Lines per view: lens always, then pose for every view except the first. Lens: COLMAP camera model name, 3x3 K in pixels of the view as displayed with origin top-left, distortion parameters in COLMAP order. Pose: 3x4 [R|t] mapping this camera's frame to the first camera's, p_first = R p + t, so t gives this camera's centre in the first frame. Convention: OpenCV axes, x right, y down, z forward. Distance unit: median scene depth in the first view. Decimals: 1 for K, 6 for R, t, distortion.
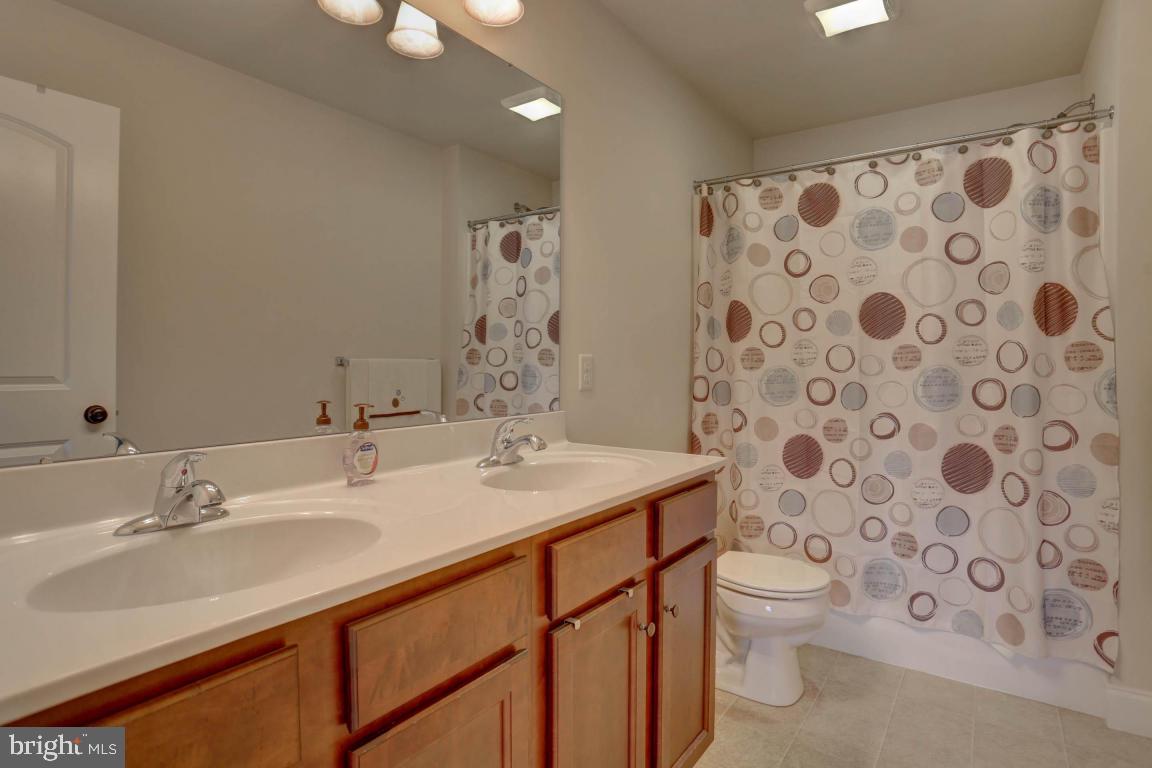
lens RADIAL K [[620.1, 0, 573.3], [0, 620.1, 377.6], [0, 0, 1]] dist [-0.018842, 0.015573]
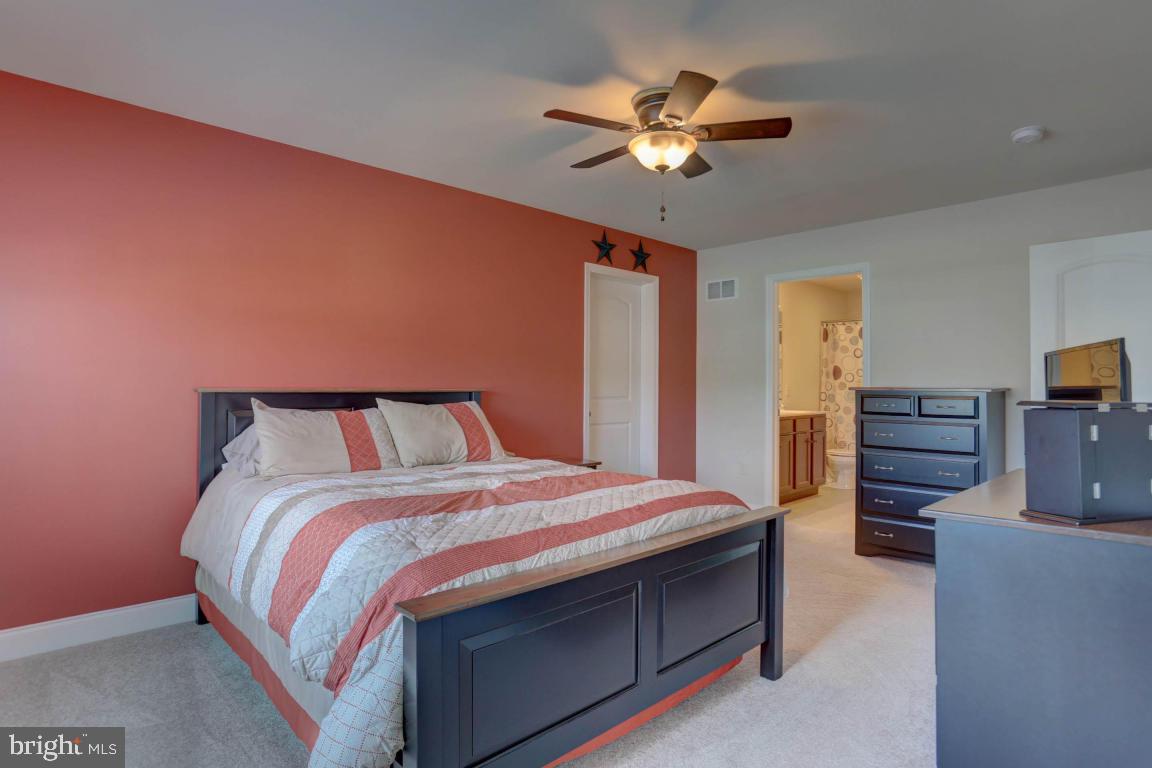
lens RADIAL K [[620.1, 0, 578.4], [0, 620.1, 388.8], [0, 0, 1]] dist [-0.018842, 0.015573]
pose [[0.981437, 0.000711, -0.191785, -0.355057], [-0.002751, 0.999942, -0.010373, 0.015373], [0.191766, 0.010708, 0.981382, -2.014206]]
